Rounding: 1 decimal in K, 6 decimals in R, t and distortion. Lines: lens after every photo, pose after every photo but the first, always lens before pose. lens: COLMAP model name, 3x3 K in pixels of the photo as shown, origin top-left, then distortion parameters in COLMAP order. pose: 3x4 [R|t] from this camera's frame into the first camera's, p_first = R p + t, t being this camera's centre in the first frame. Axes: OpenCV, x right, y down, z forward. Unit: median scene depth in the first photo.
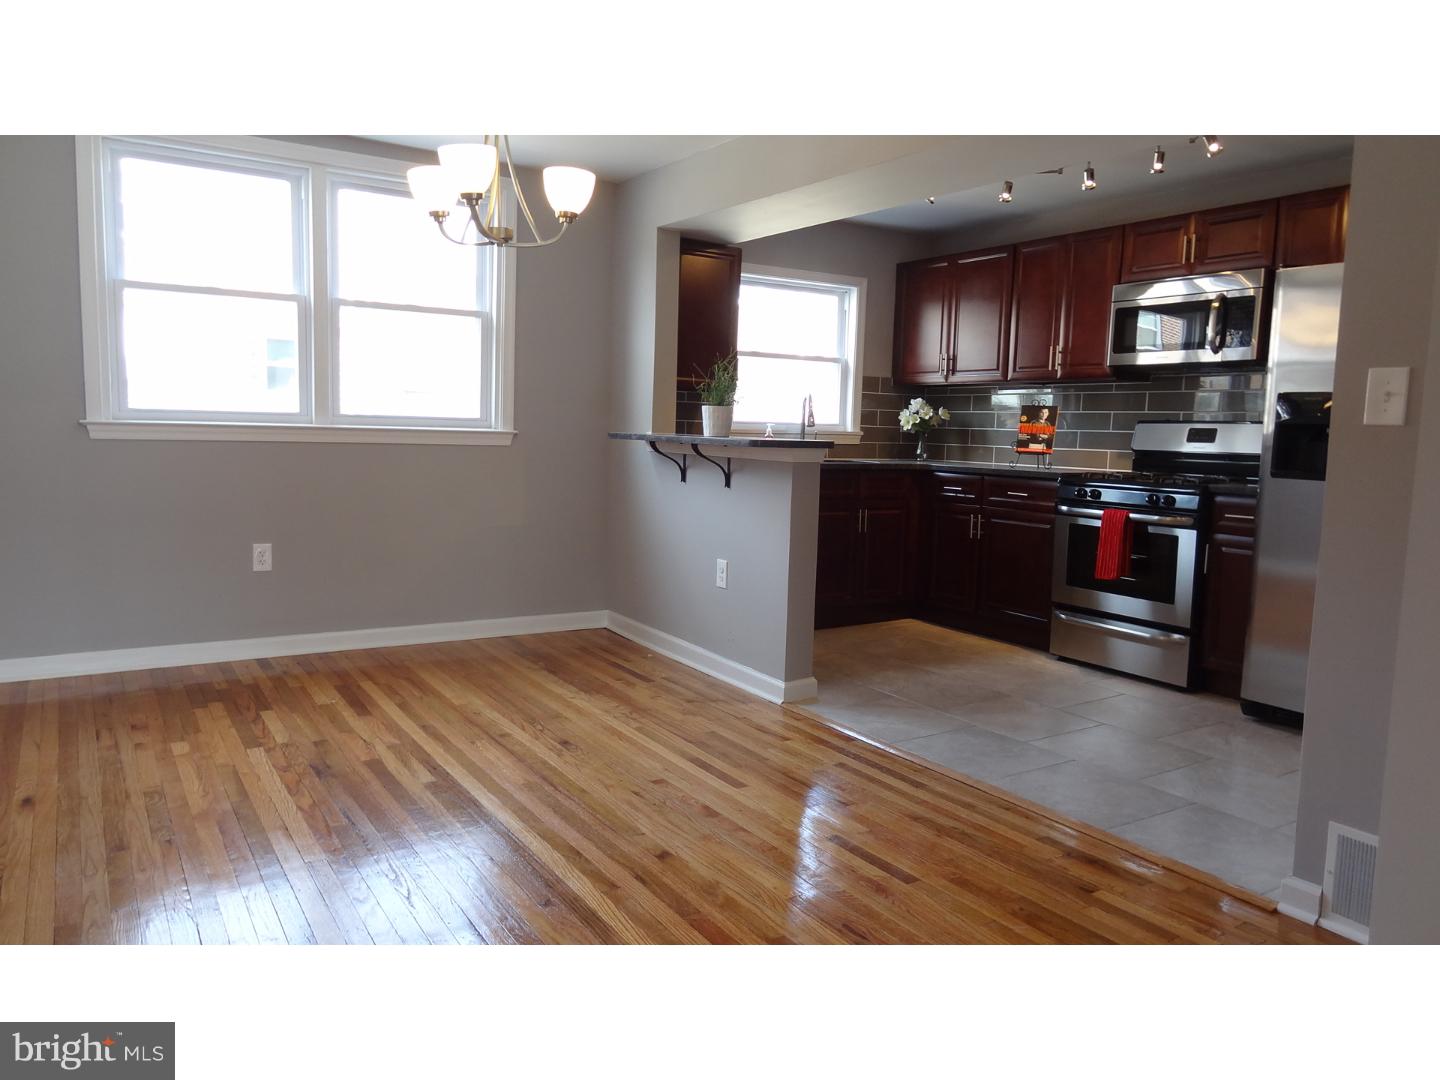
lens RADIAL K [[1011.9, 0, 720.0], [0, 1011.9, 540.0], [0, 0, 1]] dist [0.001648, 0.007561]
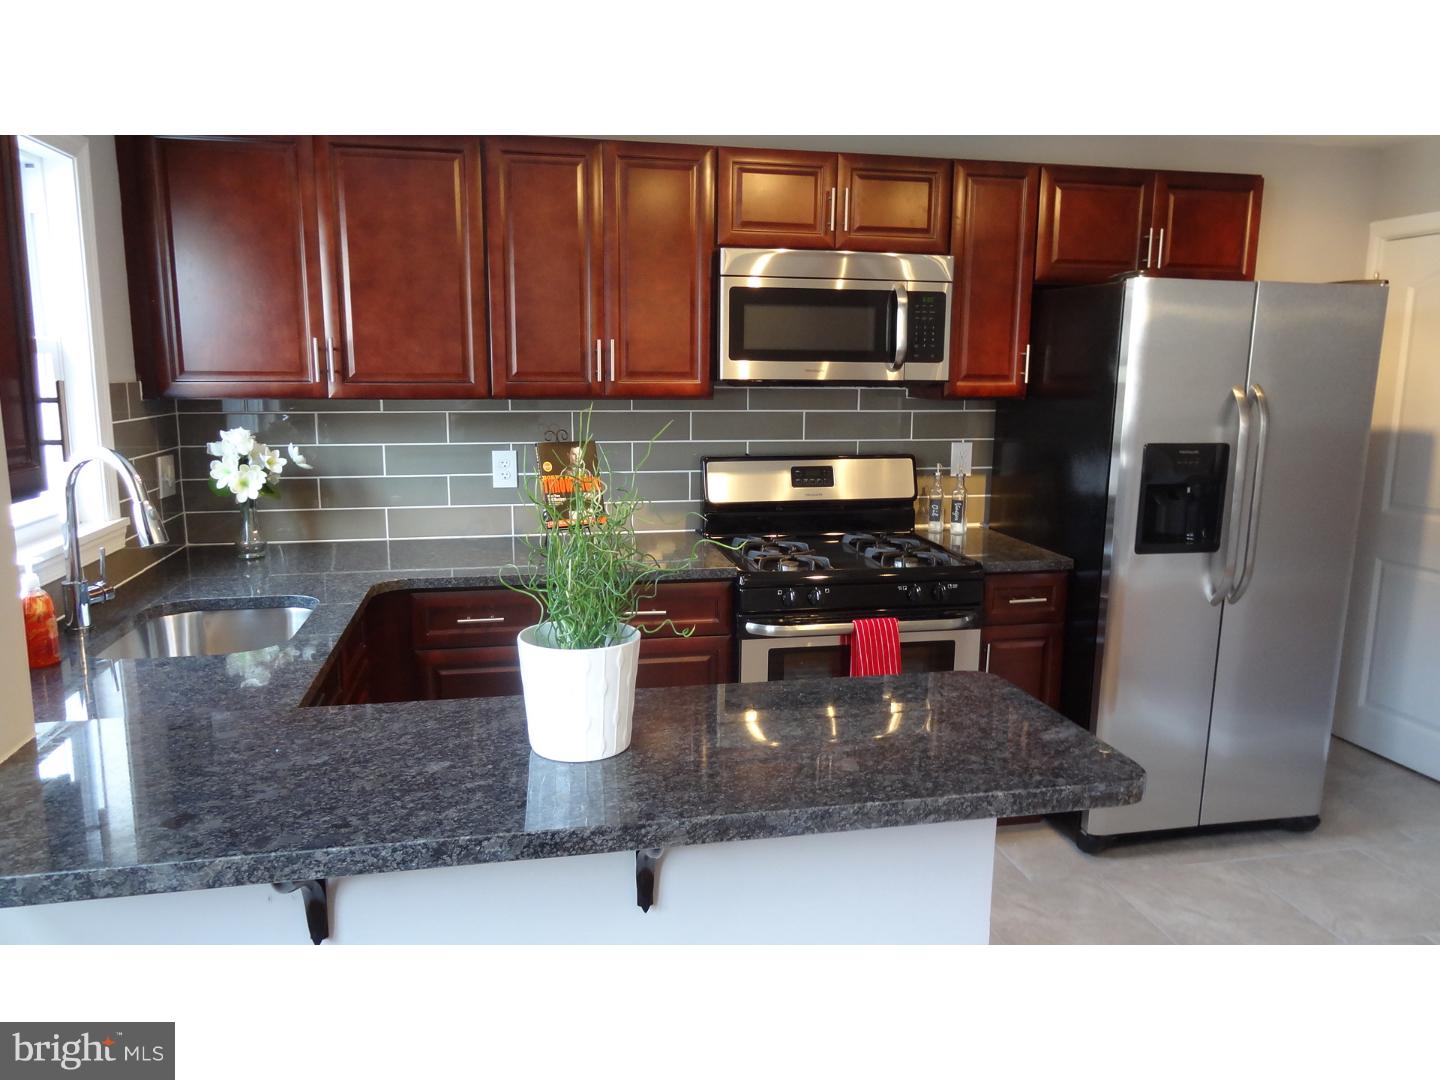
lens RADIAL K [[1011.9, 0, 720.0], [0, 1011.9, 540.0], [0, 0, 1]] dist [0.001648, 0.007561]
pose [[0.354591, -0.183813, 0.916776, -0.185104], [0.106433, 0.982048, 0.155734, -0.158707], [-0.928944, 0.042353, 0.367789, 0.717522]]
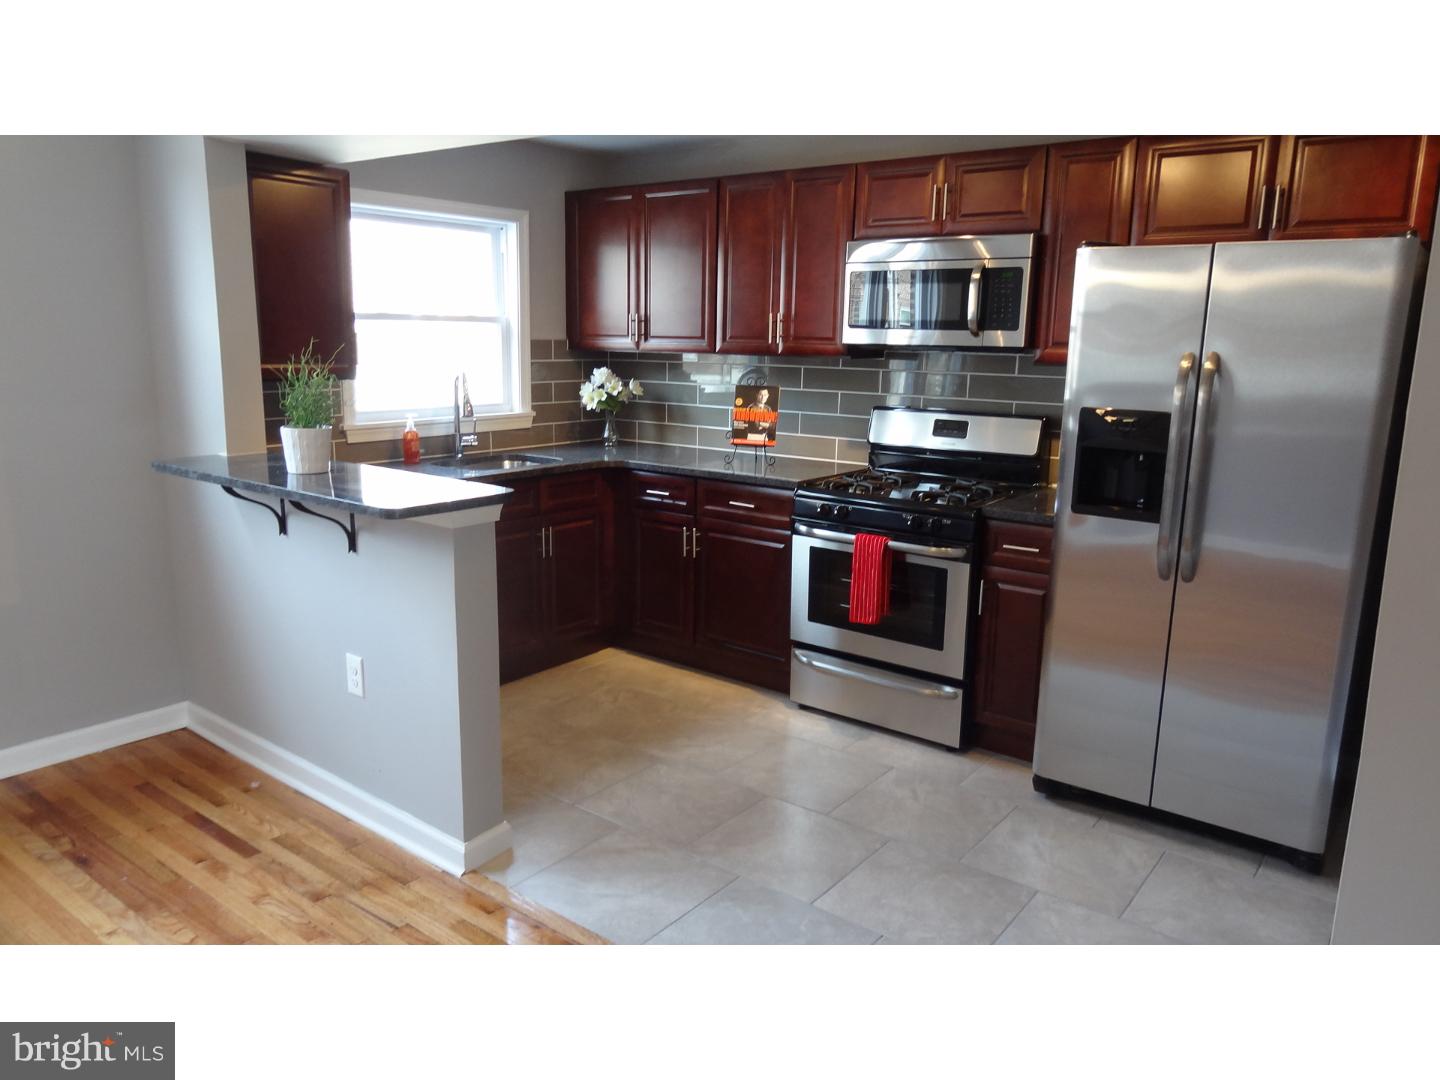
lens RADIAL K [[1011.9, 0, 720.0], [0, 1011.9, 540.0], [0, 0, 1]] dist [0.001648, 0.007561]
pose [[0.941976, -0.078380, 0.326403, 0.014896], [0.046228, 0.993383, 0.105133, -0.097263], [-0.332483, -0.083943, 0.939366, 0.242979]]
